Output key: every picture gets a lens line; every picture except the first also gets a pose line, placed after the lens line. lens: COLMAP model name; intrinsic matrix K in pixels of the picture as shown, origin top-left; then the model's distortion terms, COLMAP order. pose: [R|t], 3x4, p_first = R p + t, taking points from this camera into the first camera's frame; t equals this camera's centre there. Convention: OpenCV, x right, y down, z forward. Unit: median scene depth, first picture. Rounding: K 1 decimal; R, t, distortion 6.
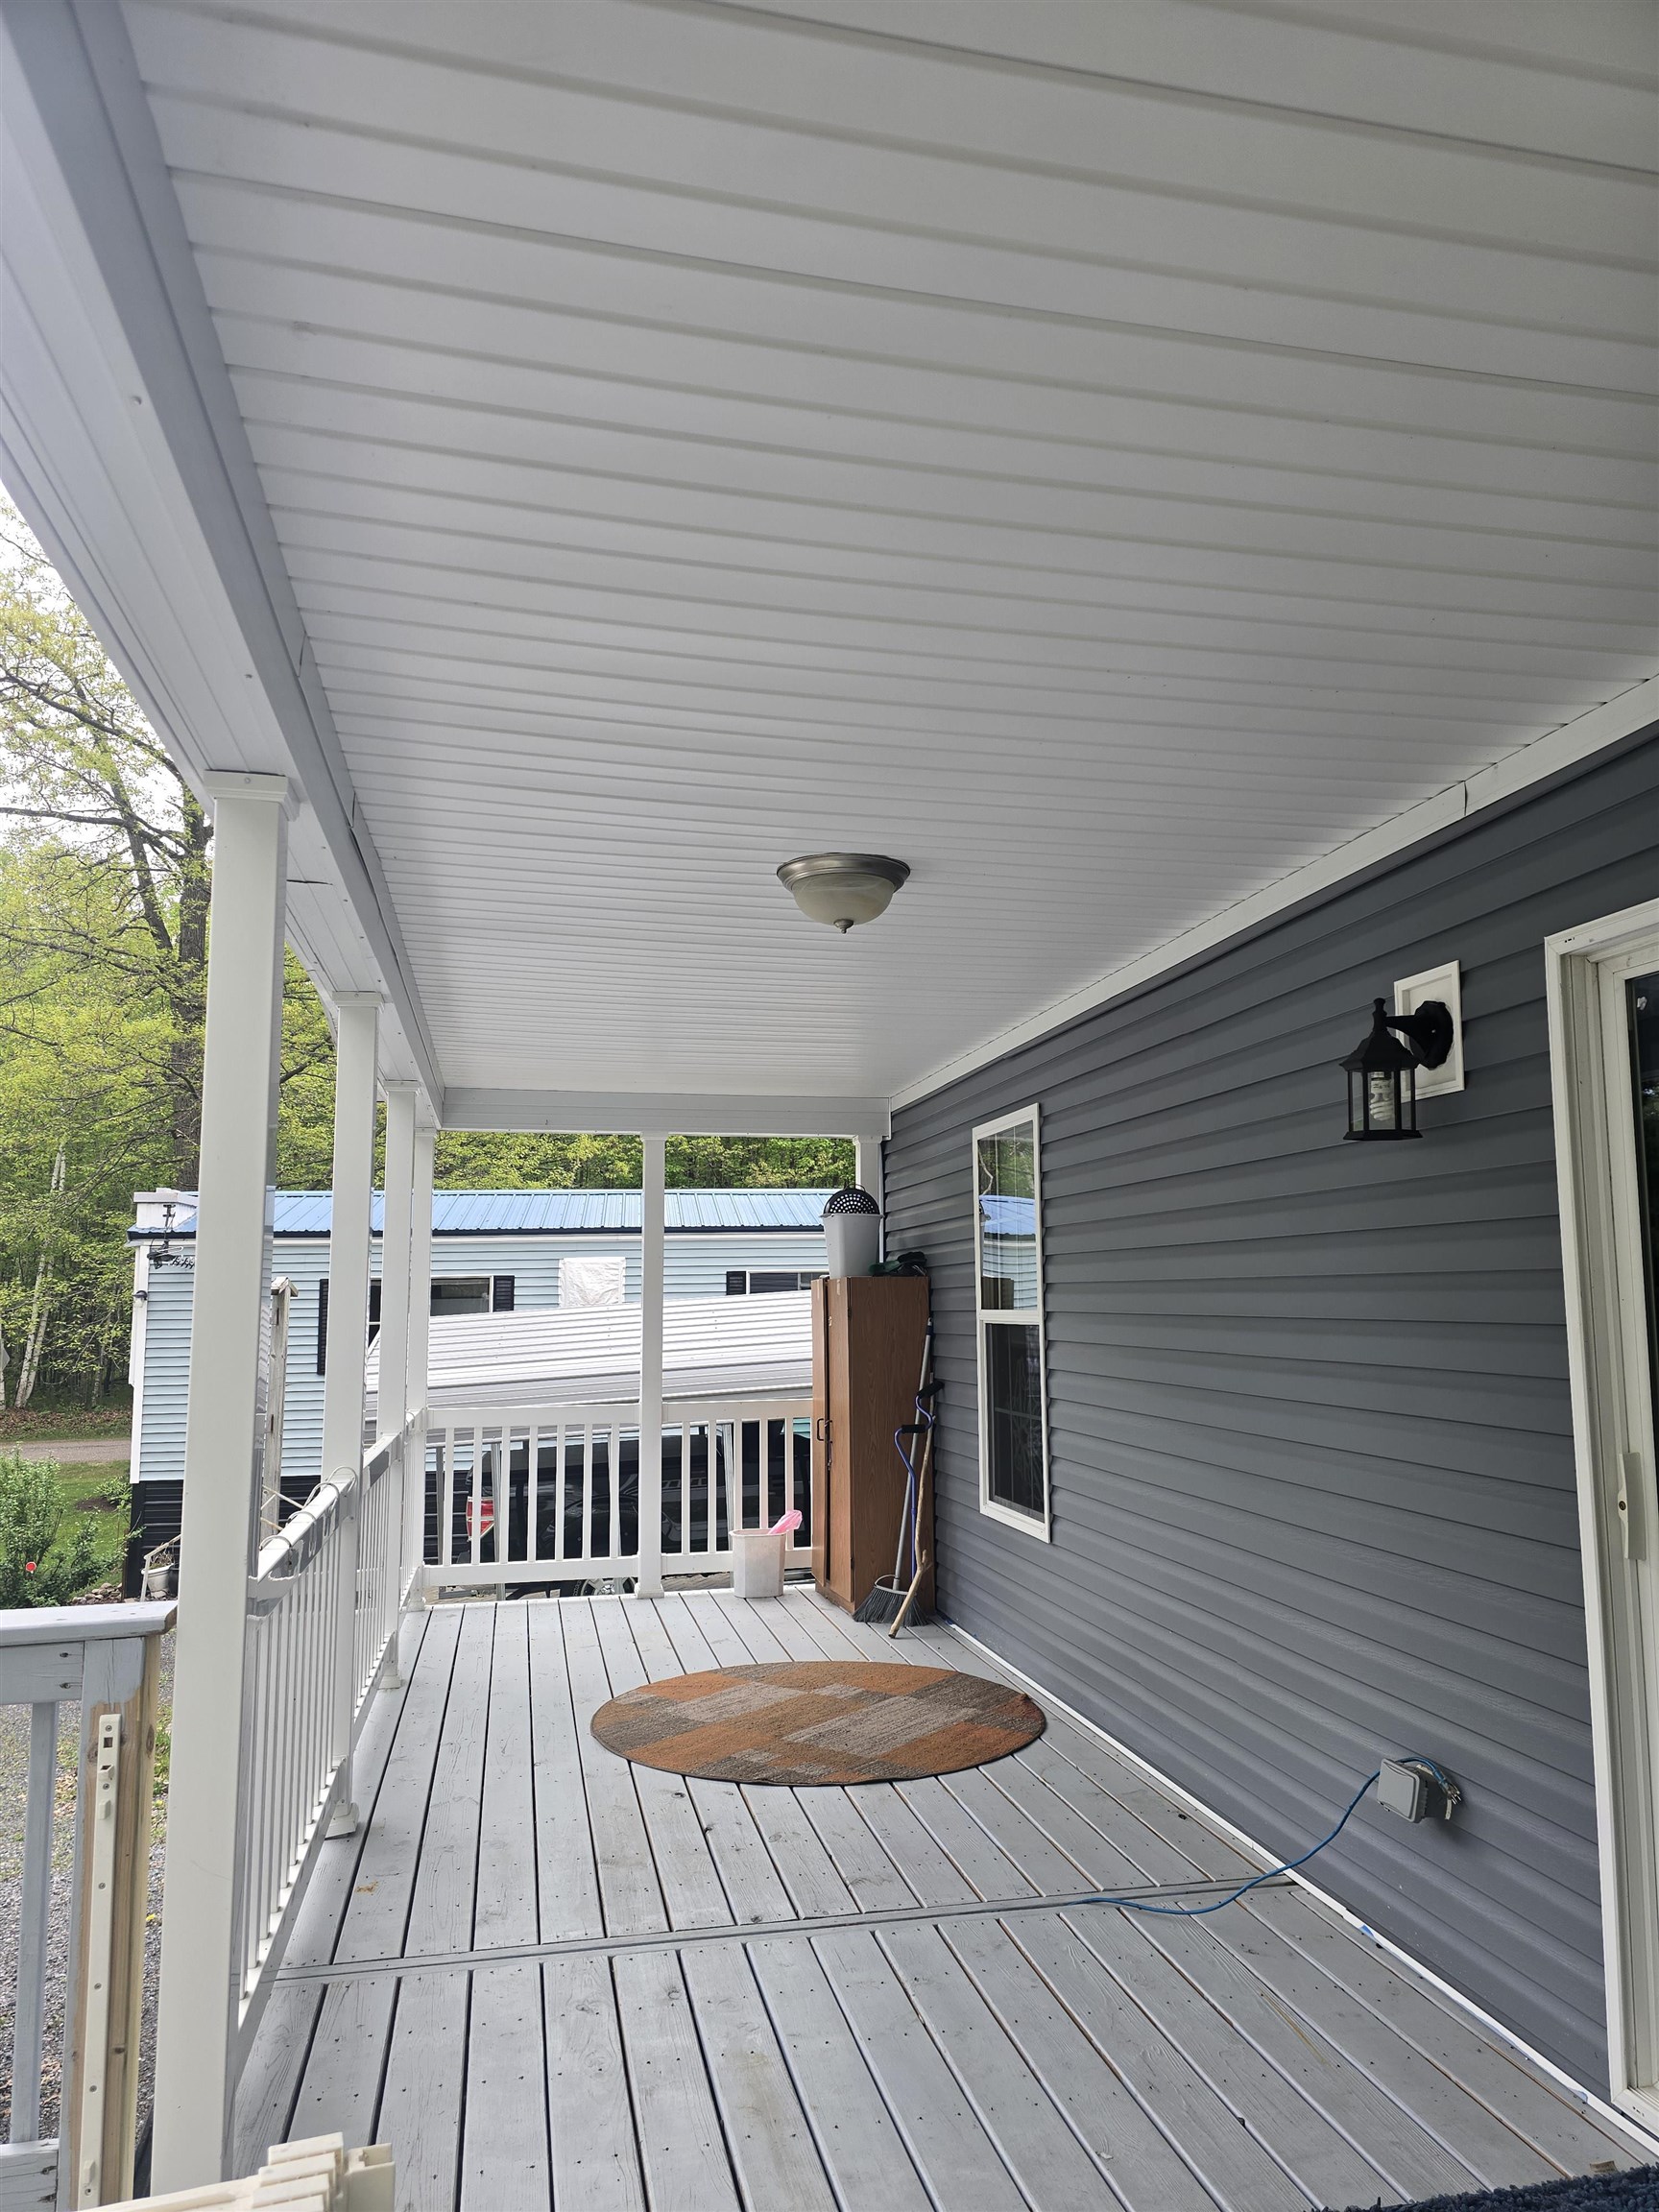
lens RADIAL K [[1365.8, 0, 840.9], [0, 1365.8, 1111.4], [0, 0, 1]] dist [-0.000852, -0.002280]
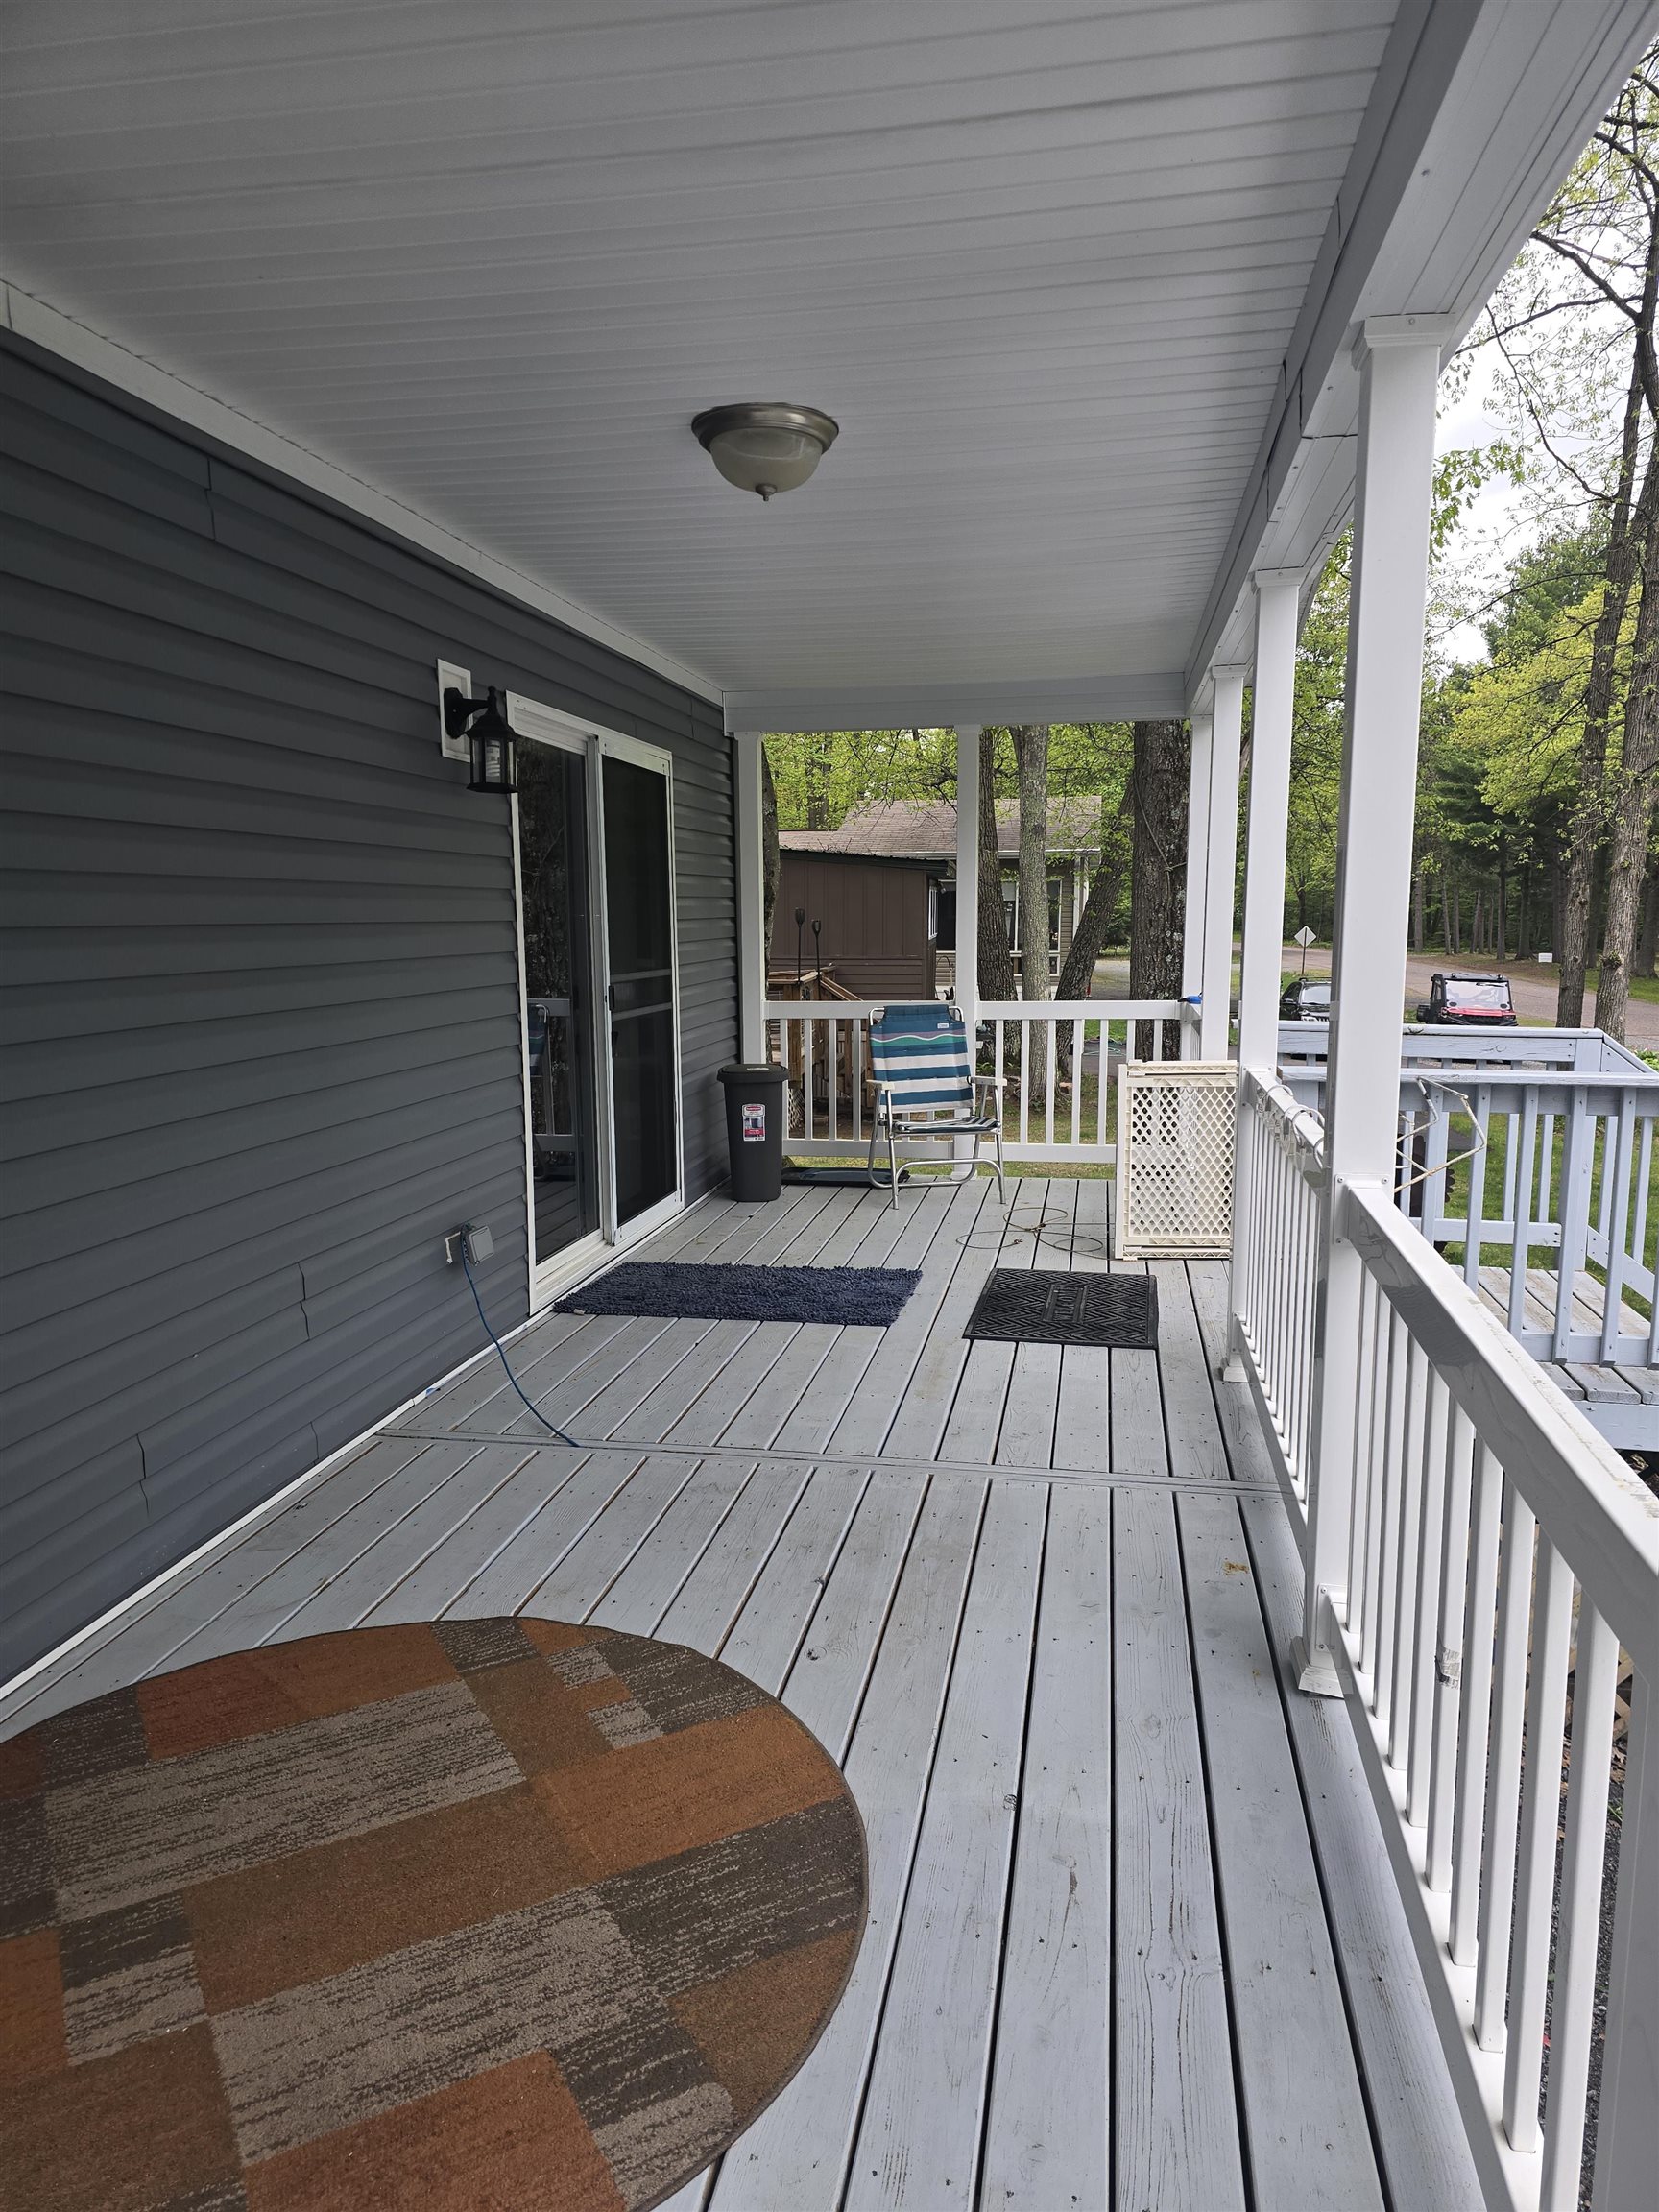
lens RADIAL K [[1365.8, 0, 840.9], [0, 1365.8, 1111.4], [0, 0, 1]] dist [-0.000852, -0.002280]
pose [[-0.911572, -0.053055, 0.407703, -0.414228], [-0.048494, 0.998592, 0.021522, 0.243546], [-0.408270, -0.000152, -0.912861, 1.720875]]
